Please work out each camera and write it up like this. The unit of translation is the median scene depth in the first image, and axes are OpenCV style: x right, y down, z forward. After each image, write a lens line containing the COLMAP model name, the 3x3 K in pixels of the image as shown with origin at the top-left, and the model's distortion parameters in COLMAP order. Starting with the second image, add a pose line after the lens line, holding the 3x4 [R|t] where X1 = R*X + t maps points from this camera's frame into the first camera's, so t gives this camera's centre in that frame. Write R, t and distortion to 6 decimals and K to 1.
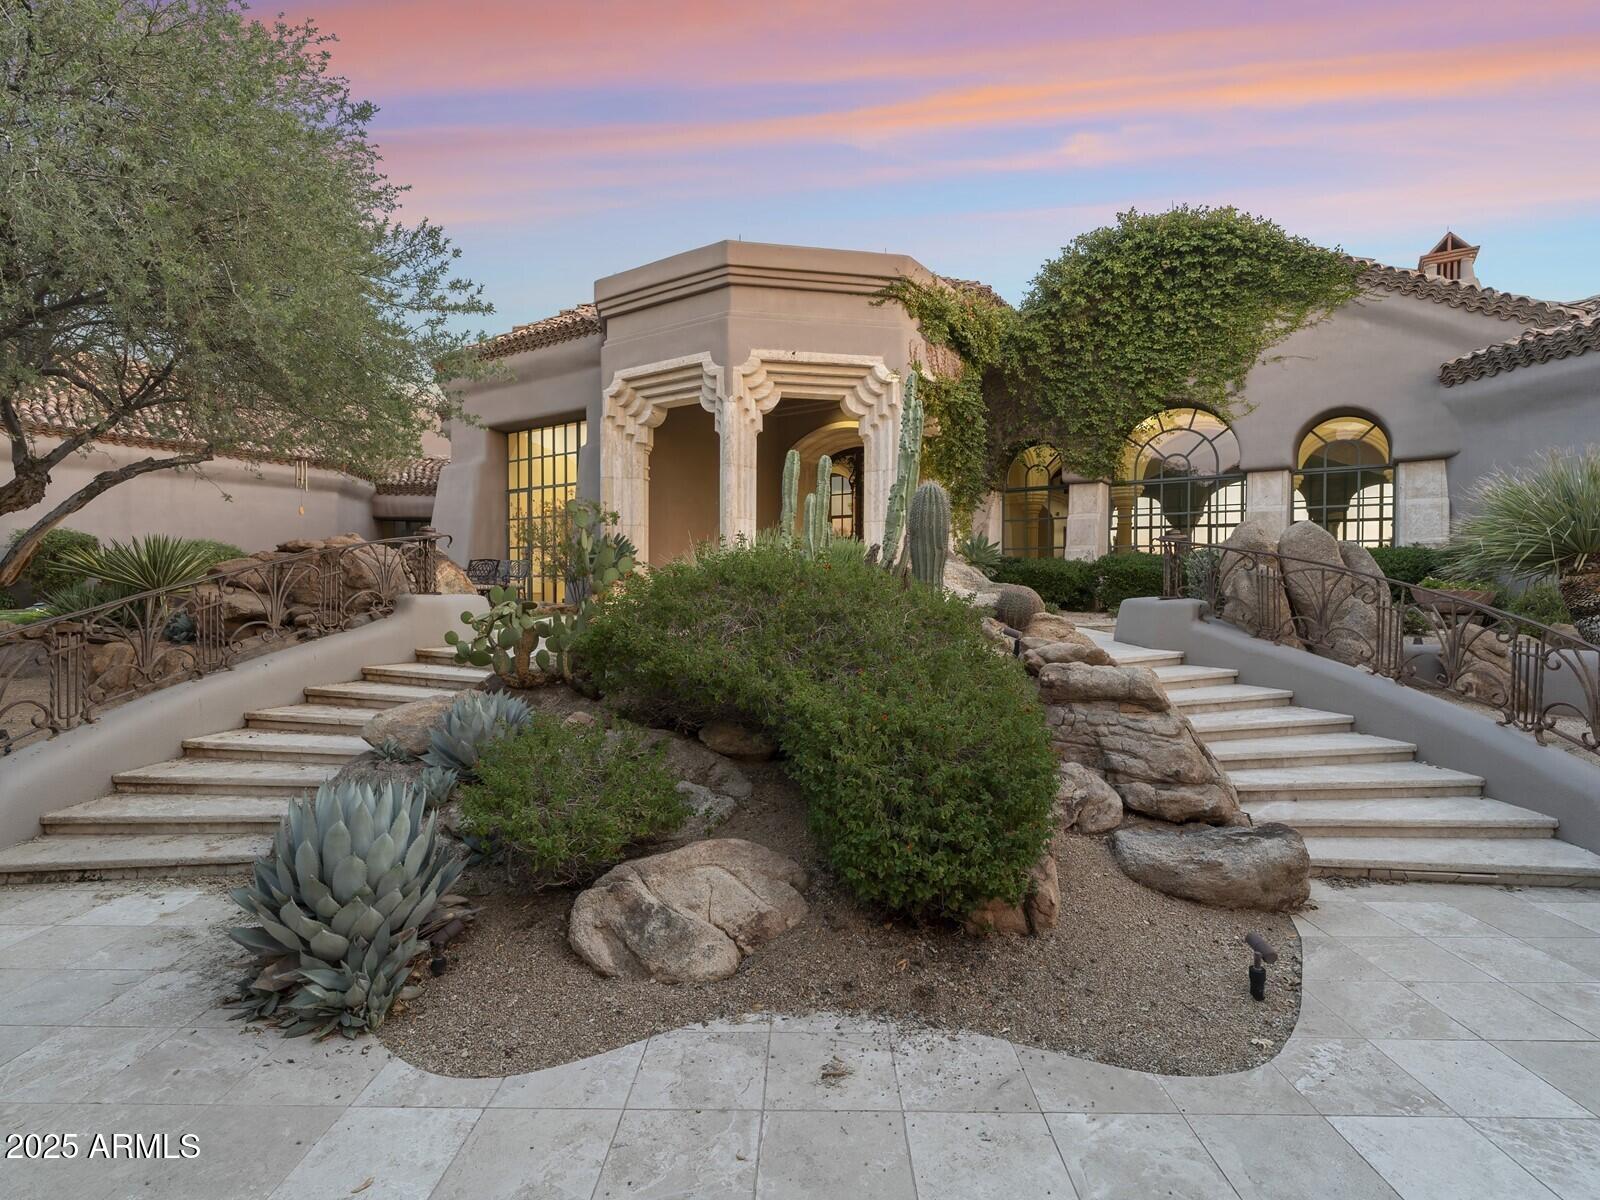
lens RADIAL K [[794.6, 0, 800.0], [0, 794.6, 600.0], [0, 0, 1]] dist [-0.001483, -0.002682]
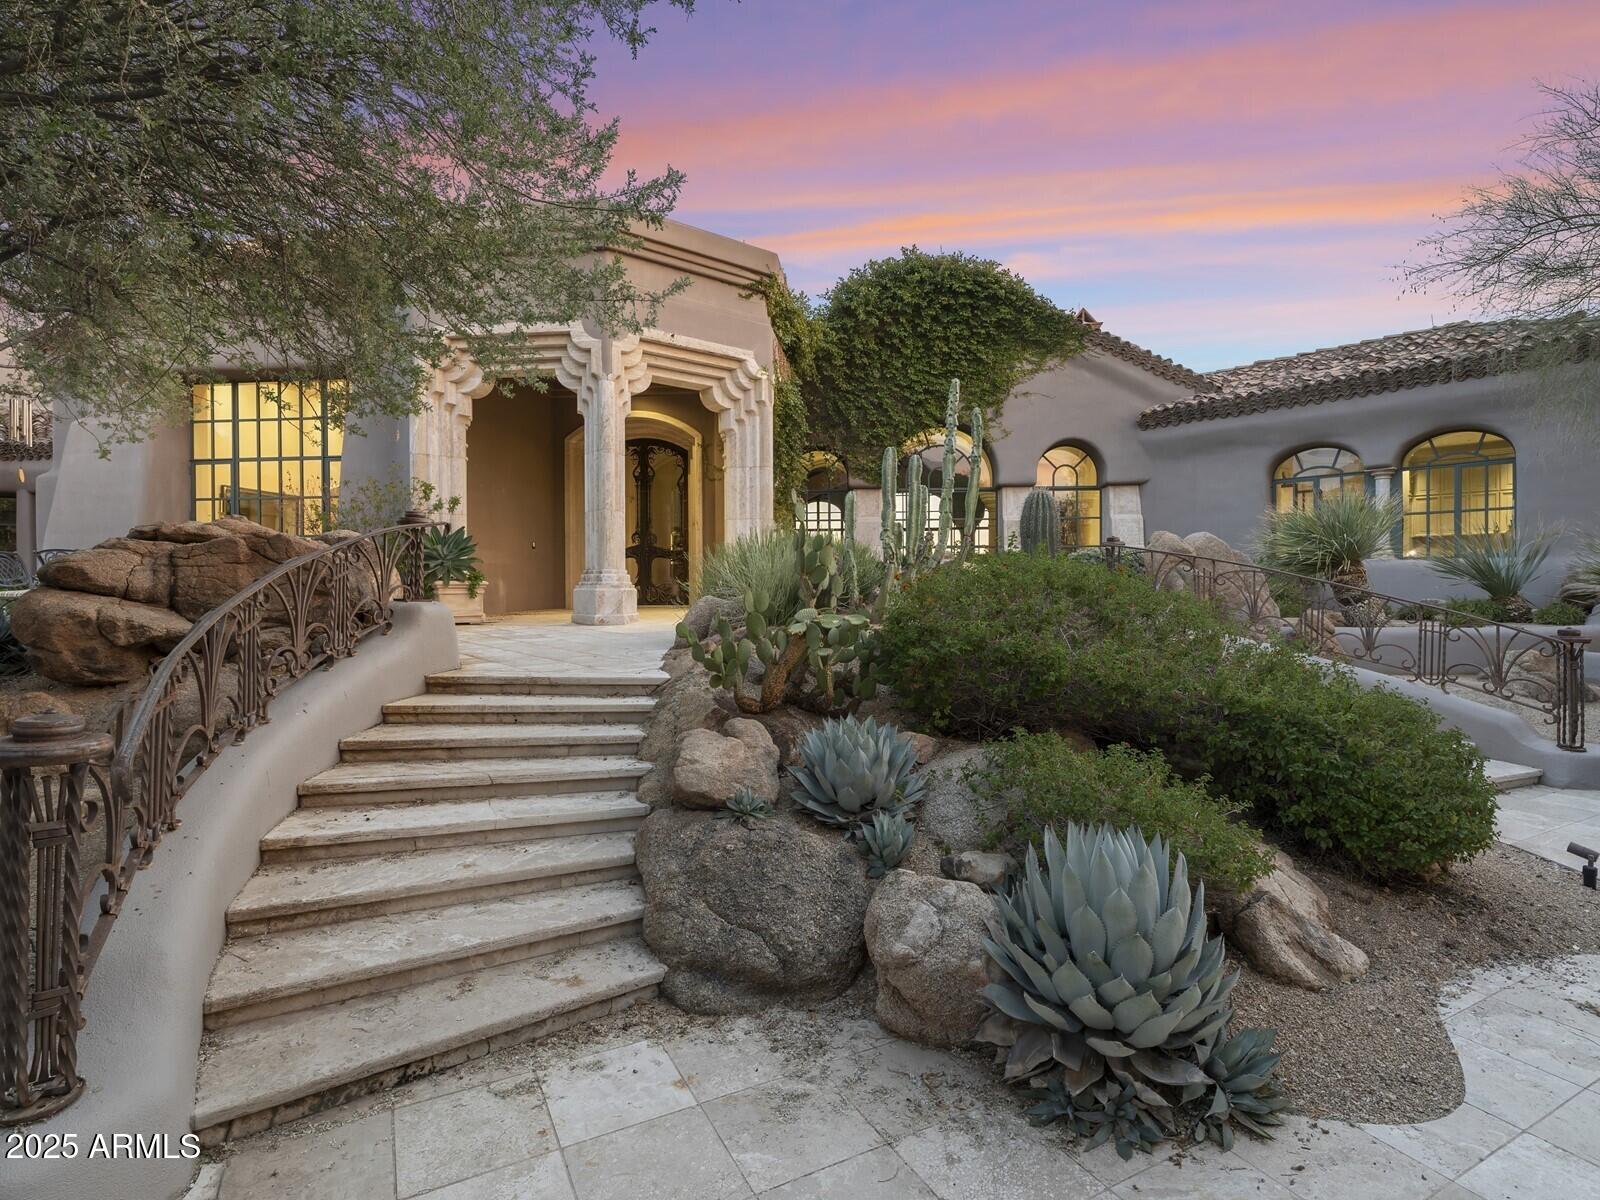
lens RADIAL K [[792.1, 0, 800.0], [0, 792.1, 600.0], [0, 0, 1]] dist [-0.005334, 0.001038]
pose [[0.883575, -0.016625, 0.467995, -0.283116], [0.013750, 0.999860, 0.009559, -0.006595], [-0.468088, -0.002011, 0.883680, 0.097232]]
